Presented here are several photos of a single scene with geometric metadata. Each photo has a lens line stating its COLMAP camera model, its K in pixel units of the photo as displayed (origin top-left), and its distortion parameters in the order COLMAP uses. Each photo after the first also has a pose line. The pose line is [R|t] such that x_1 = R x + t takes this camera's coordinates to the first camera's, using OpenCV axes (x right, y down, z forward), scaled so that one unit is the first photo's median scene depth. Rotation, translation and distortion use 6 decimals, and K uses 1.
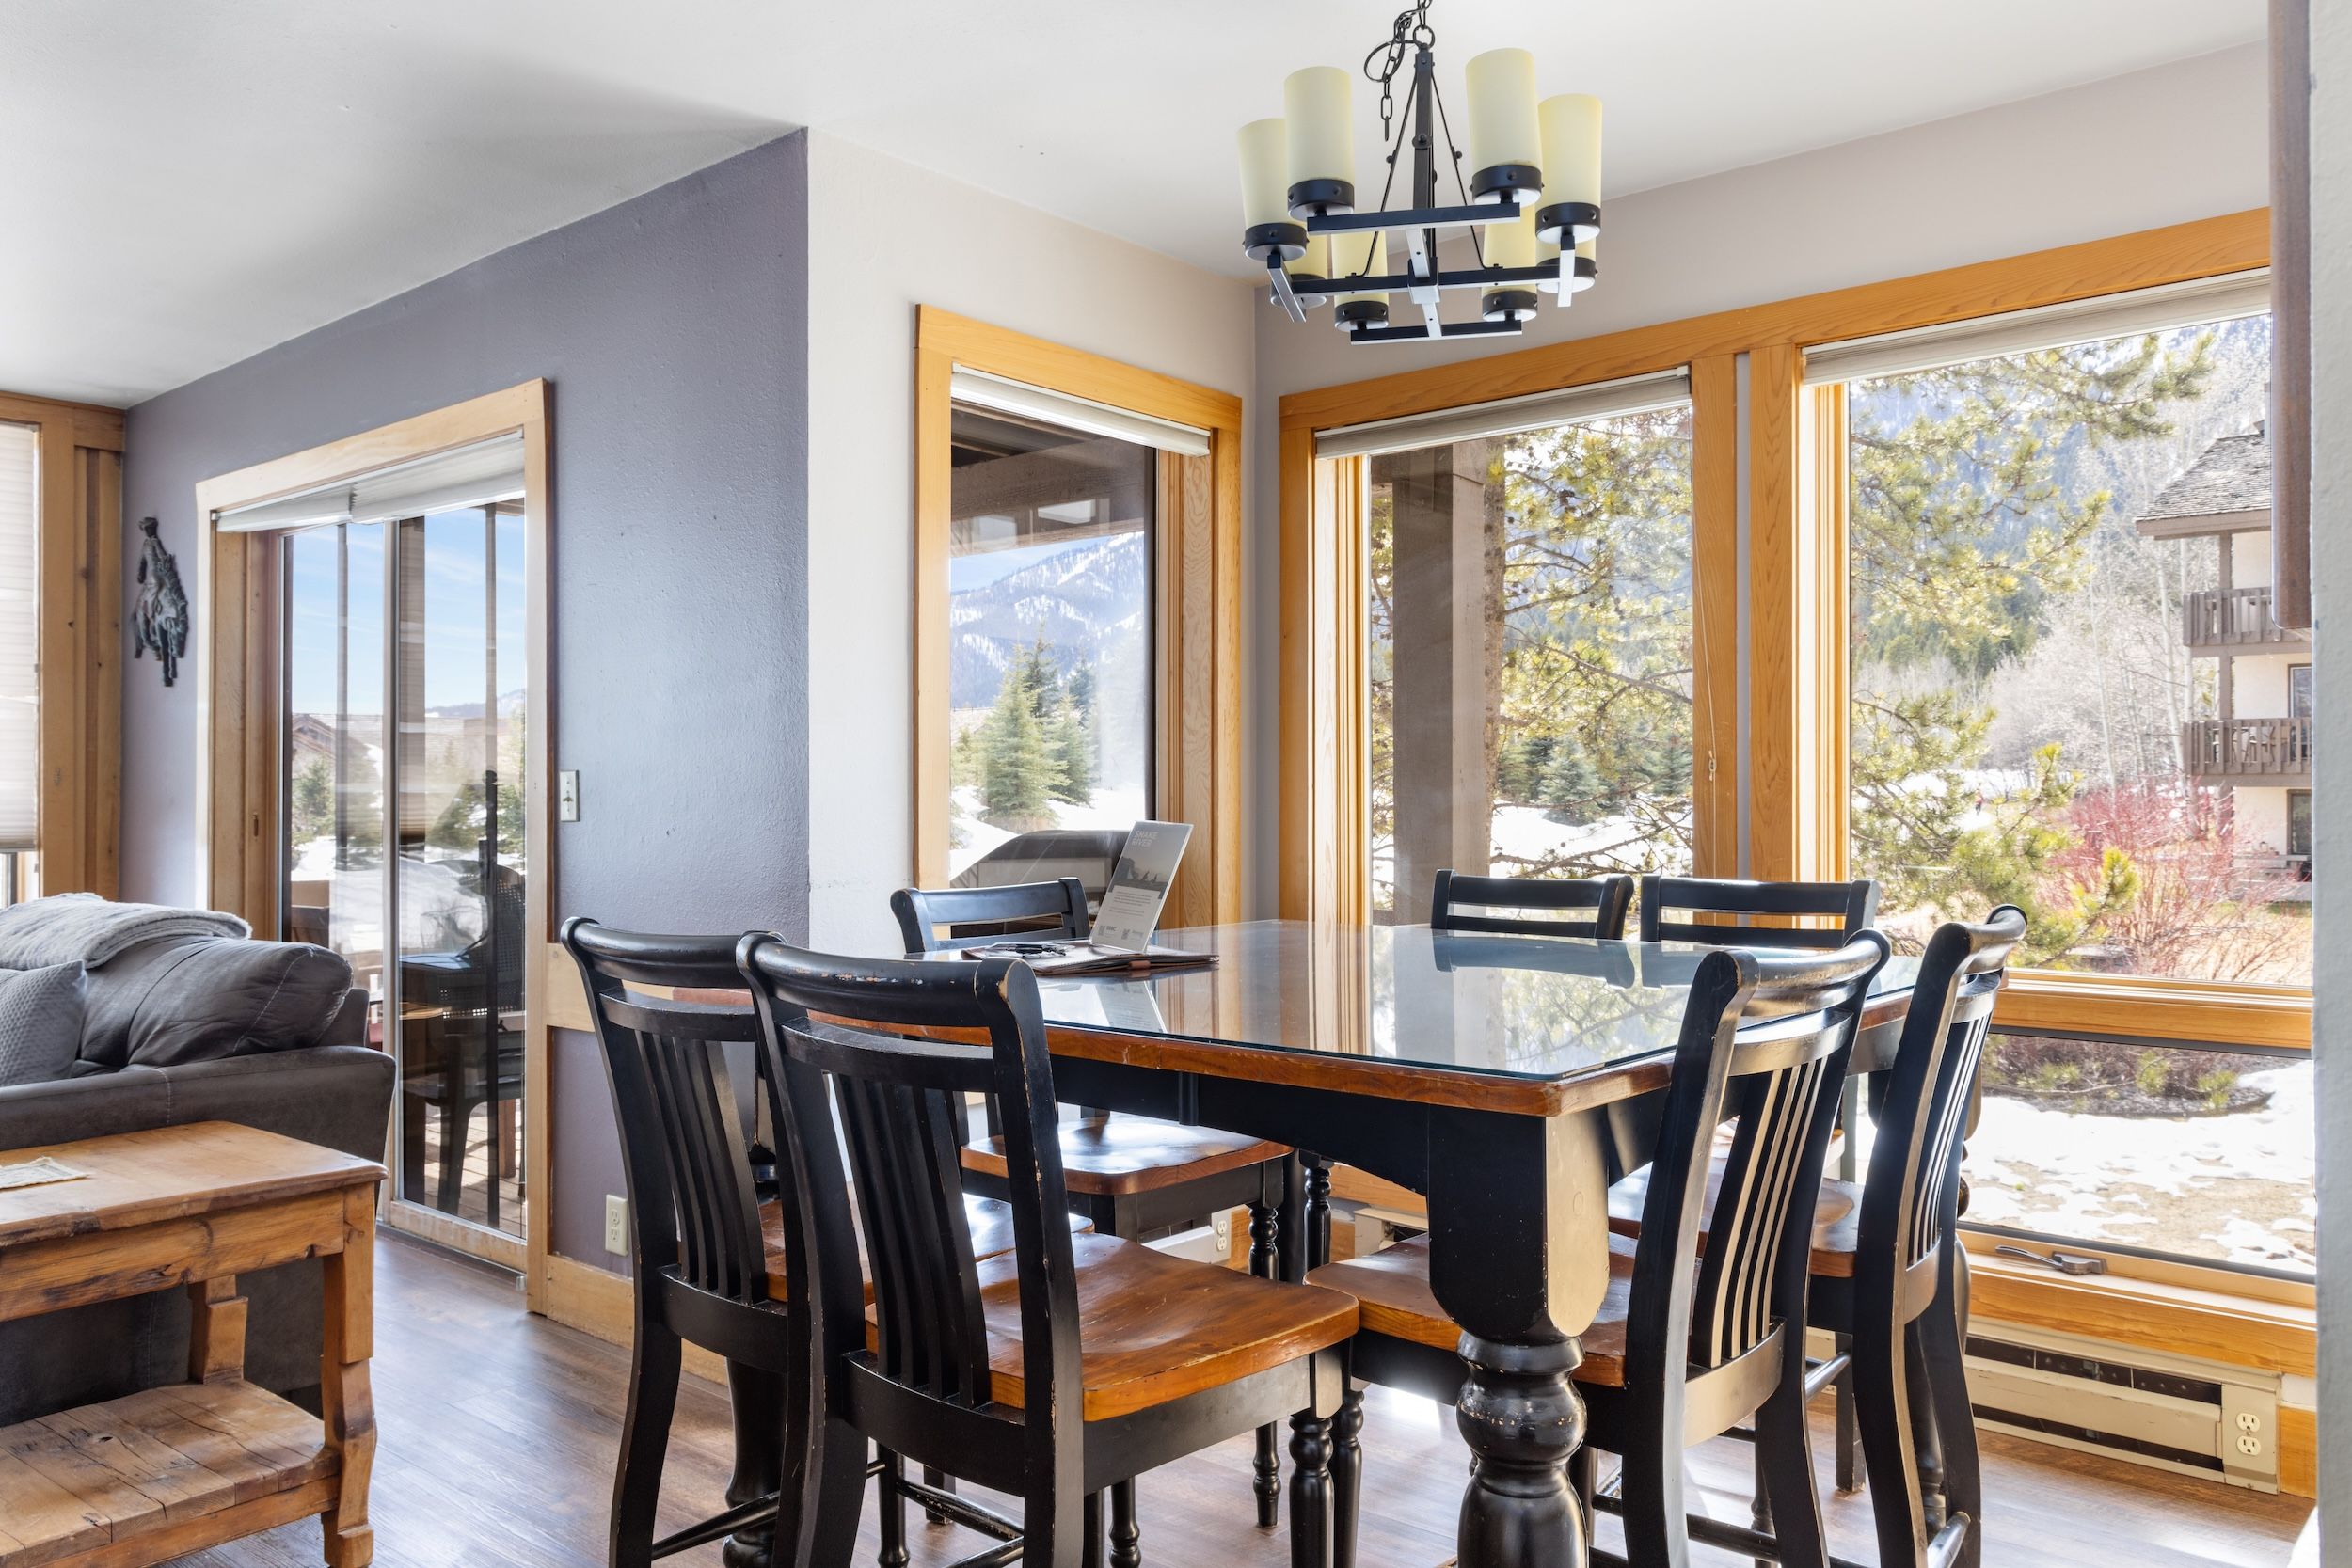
lens RADIAL K [[1679.1, 0, 1170.3], [0, 1679.1, 796.8], [0, 0, 1]] dist [0.002306, 0.000657]
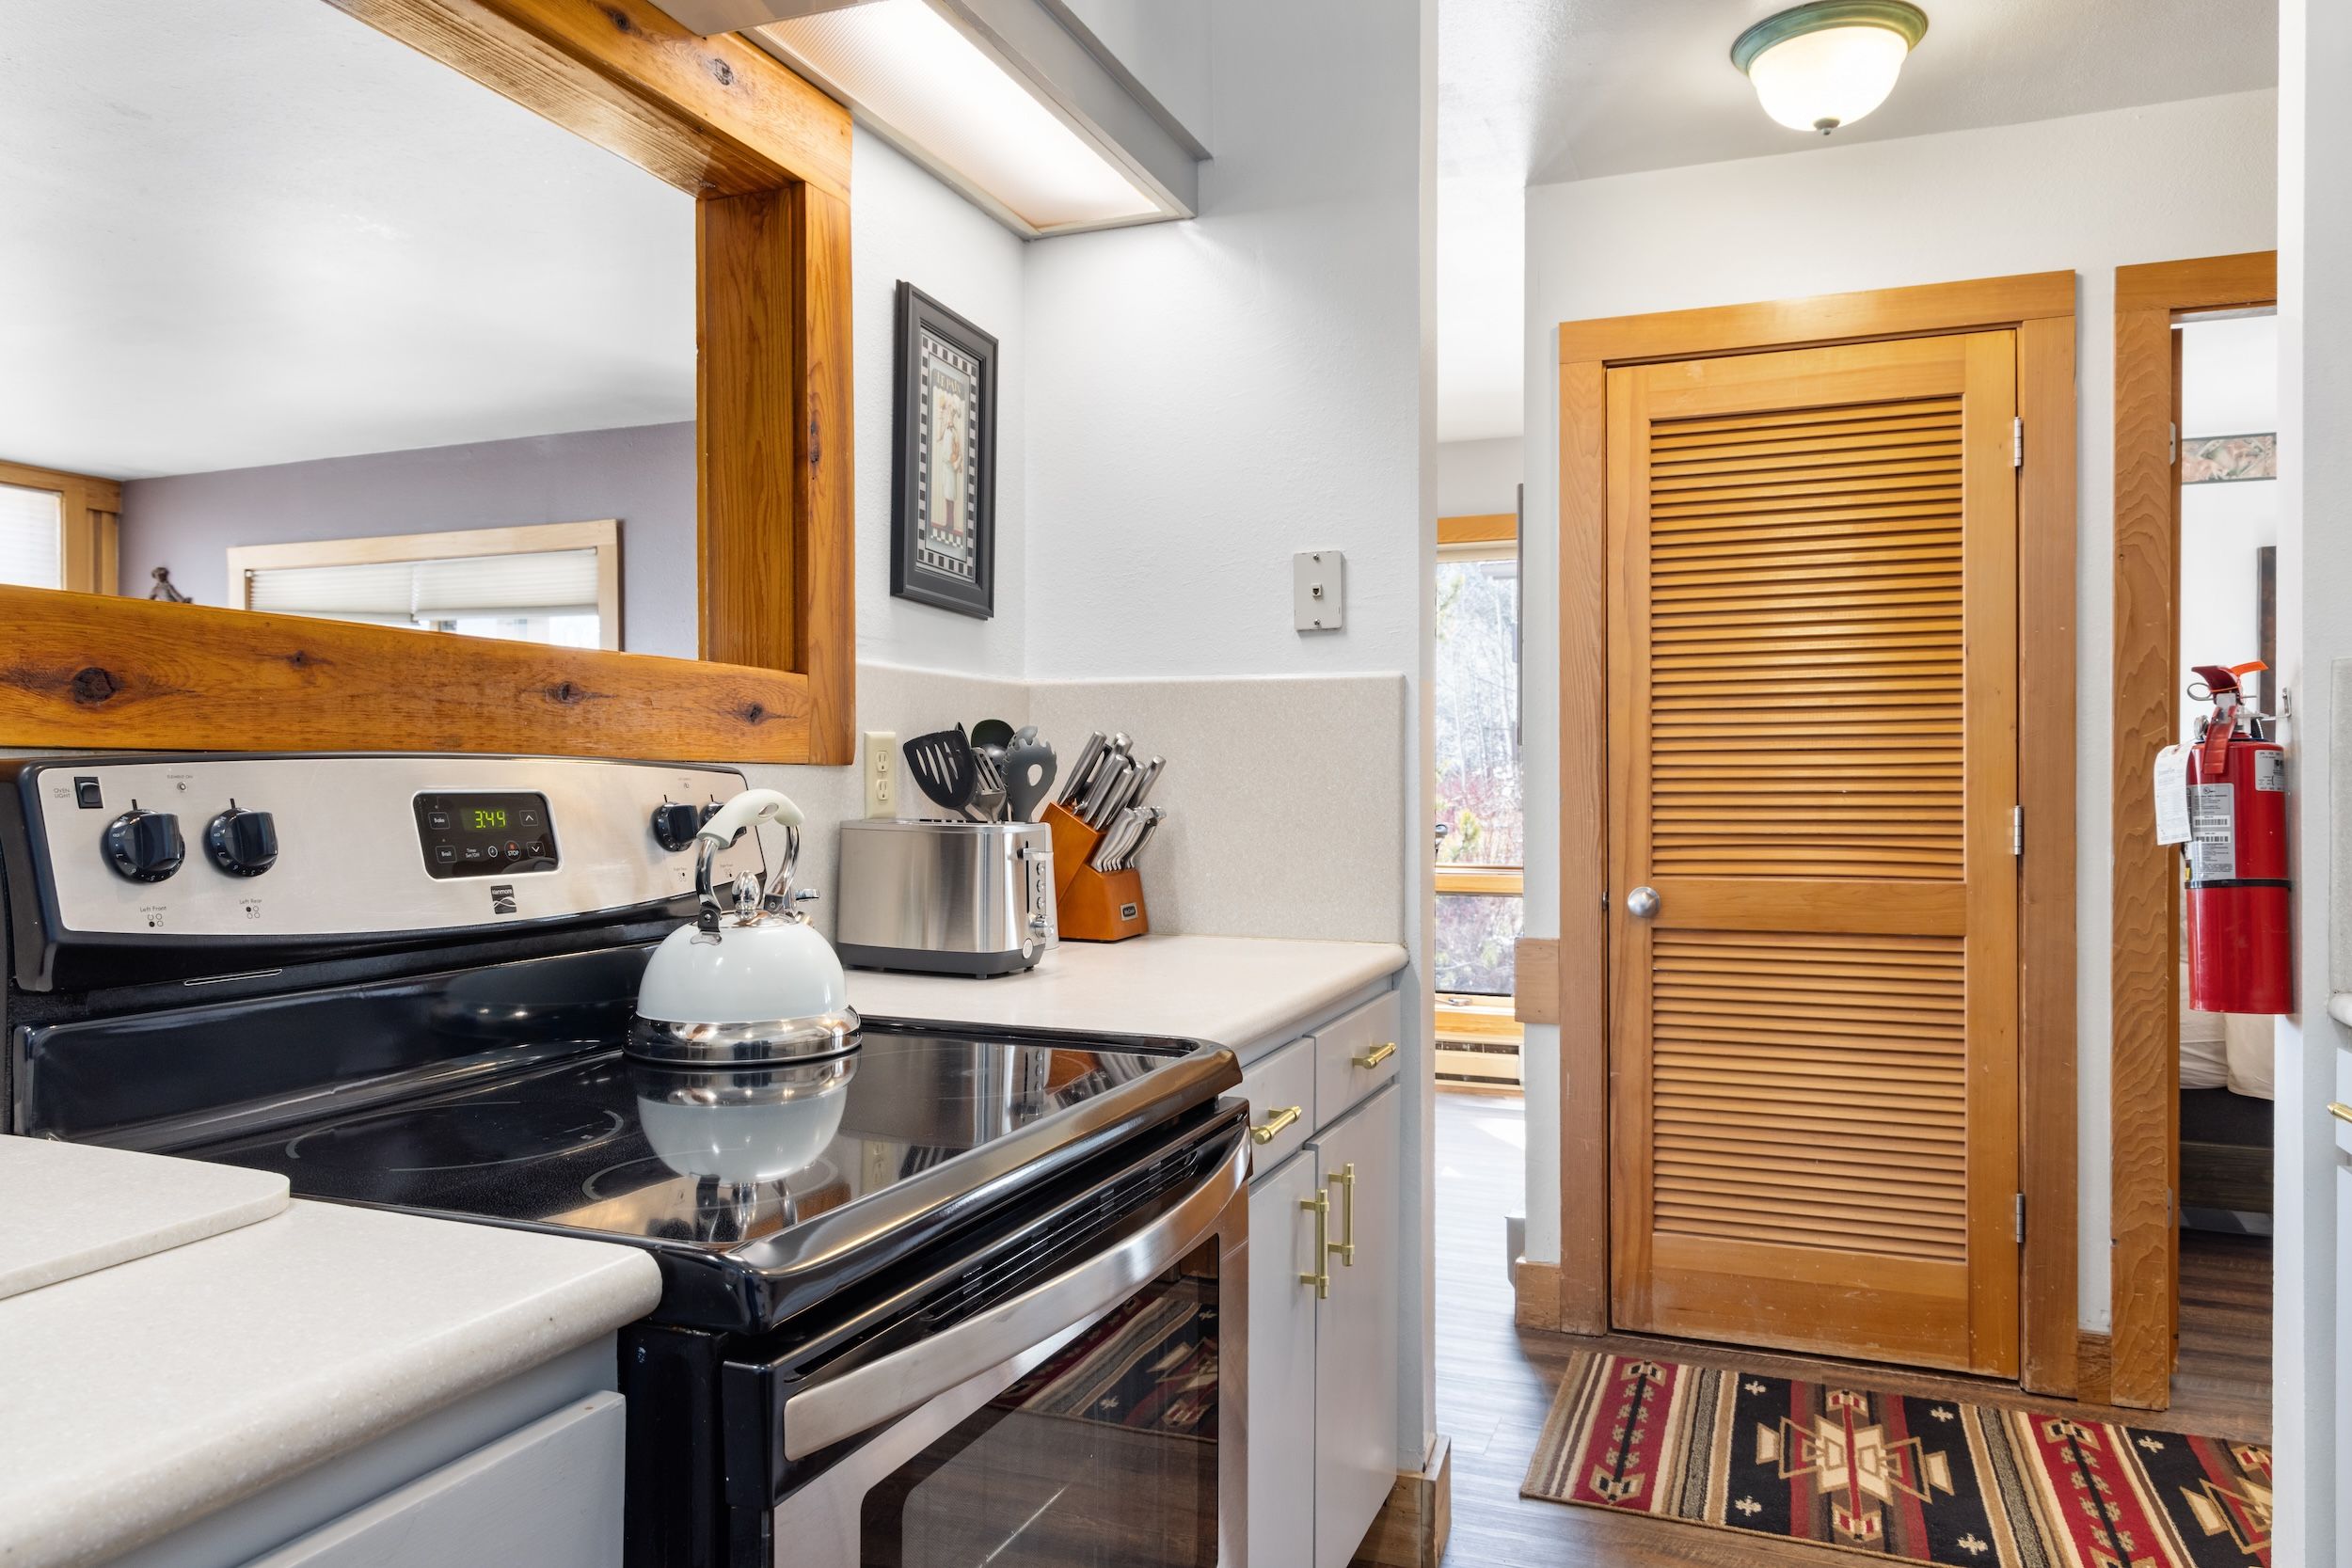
lens RADIAL K [[1580.8, 0, 1172.8], [0, 1580.8, 784.0], [0, 0, 1]] dist [-0.001370, 0.005660]
pose [[0.945938, -0.001807, 0.324343, -0.152629], [0.000673, 0.999993, 0.003608, 0.000527], [-0.324347, -0.003195, 0.945933, -0.260915]]
